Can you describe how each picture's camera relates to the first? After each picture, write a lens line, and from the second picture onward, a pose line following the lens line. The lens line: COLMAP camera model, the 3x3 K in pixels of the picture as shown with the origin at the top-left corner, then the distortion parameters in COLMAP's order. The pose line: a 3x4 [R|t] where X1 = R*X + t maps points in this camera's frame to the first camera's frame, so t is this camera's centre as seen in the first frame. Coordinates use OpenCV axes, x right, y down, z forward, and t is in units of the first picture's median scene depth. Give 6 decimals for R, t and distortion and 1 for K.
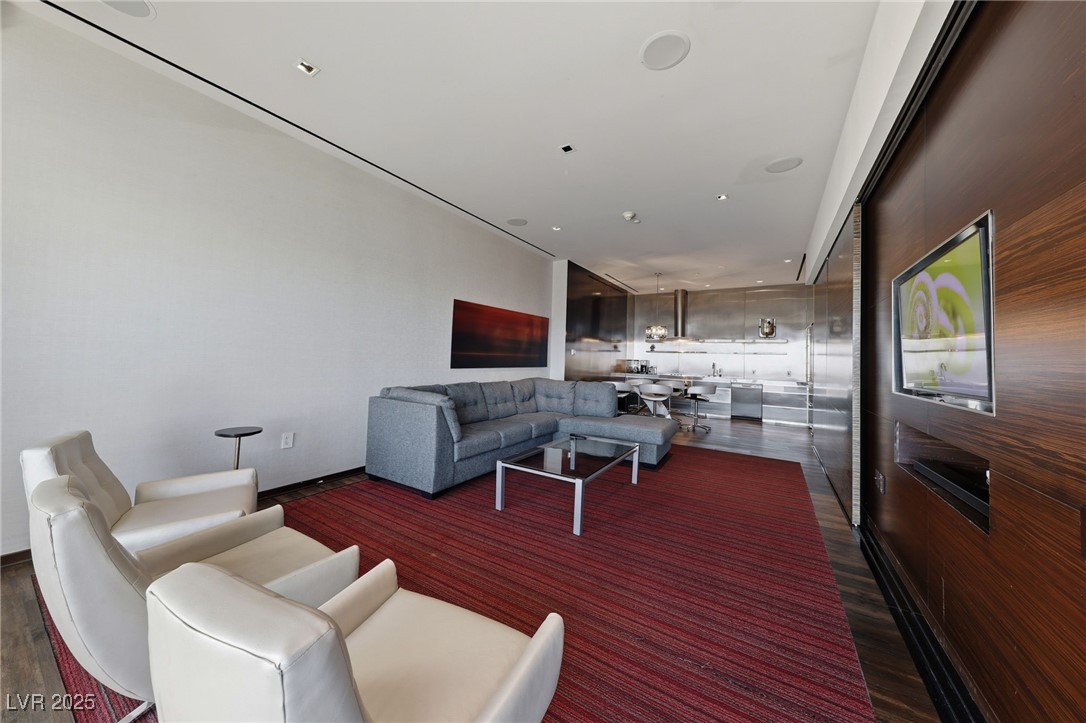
lens RADIAL K [[376.8, 0, 528.2], [0, 376.8, 338.7], [0, 0, 1]] dist [0.001750, -0.001768]
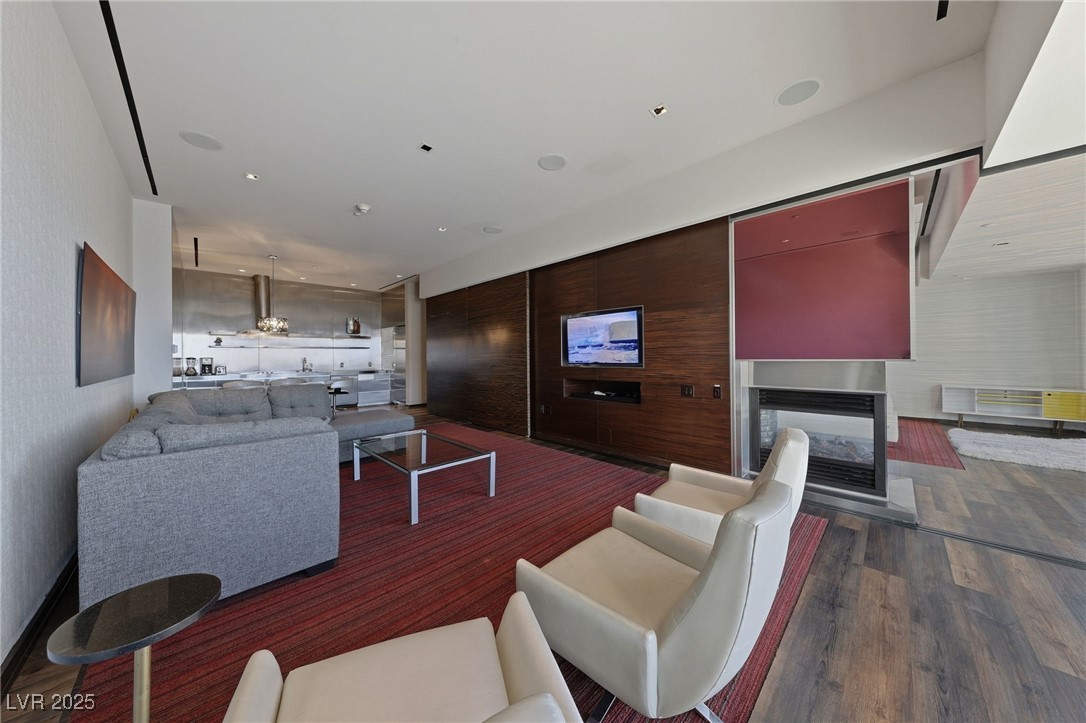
lens RADIAL K [[345.7, 0, 564.2], [0, 345.7, 354.8], [0, 0, 1]] dist [-0.000668, -0.001563]
pose [[0.176950, -0.028884, 0.983796, -0.299475], [-0.035035, 0.998751, 0.035625, 0.000427], [-0.983596, -0.040771, 0.175717, 0.184460]]
